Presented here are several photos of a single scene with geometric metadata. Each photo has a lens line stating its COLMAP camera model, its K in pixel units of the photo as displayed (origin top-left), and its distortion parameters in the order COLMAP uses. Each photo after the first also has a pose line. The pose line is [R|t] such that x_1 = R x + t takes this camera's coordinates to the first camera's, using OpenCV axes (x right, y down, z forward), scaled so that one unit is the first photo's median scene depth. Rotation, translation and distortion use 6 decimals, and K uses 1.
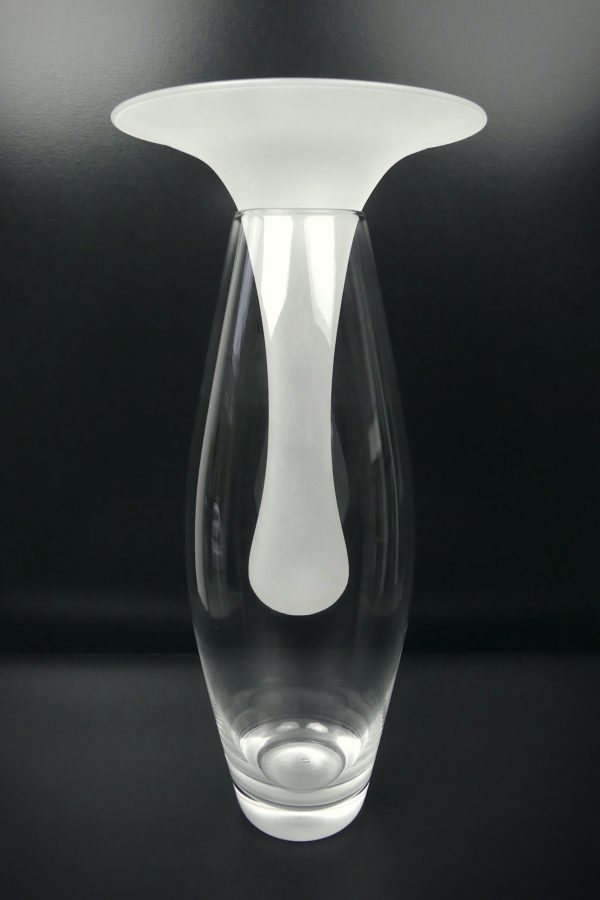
lens RADIAL K [[963.0, 0, 295.9], [0, 963.0, 445.1], [0, 0, 1]] dist [0.137649, 0.000000]
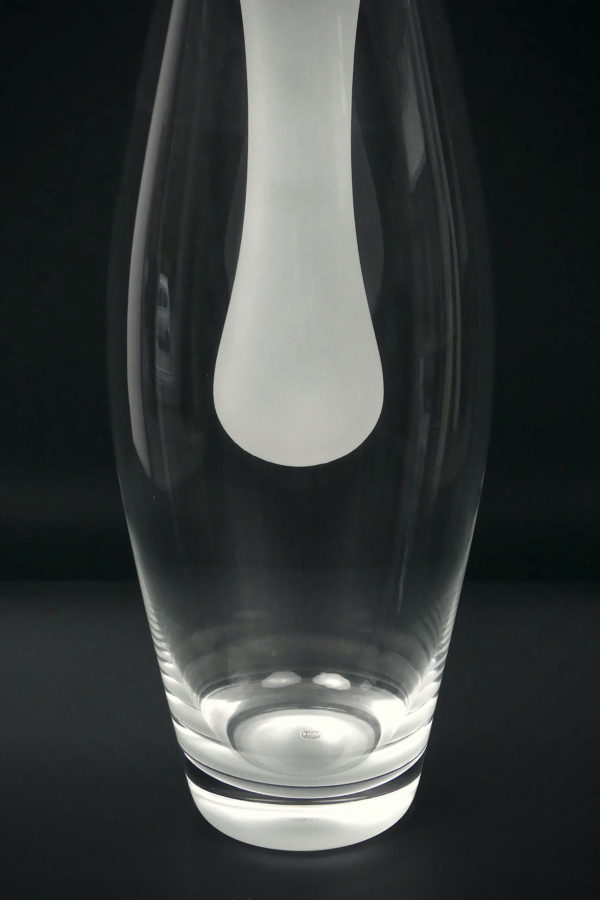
lens RADIAL K [[2577.4, 0, 298.3], [0, 2577.4, 451.5], [0, 0, 1]] dist [0.012676, 0.000000]
pose [[0.999988, -0.004979, 0.000370, 0.001759], [0.004979, 0.988793, -0.149213, 0.399145], [0.000377, 0.149213, 0.988805, -0.576185]]
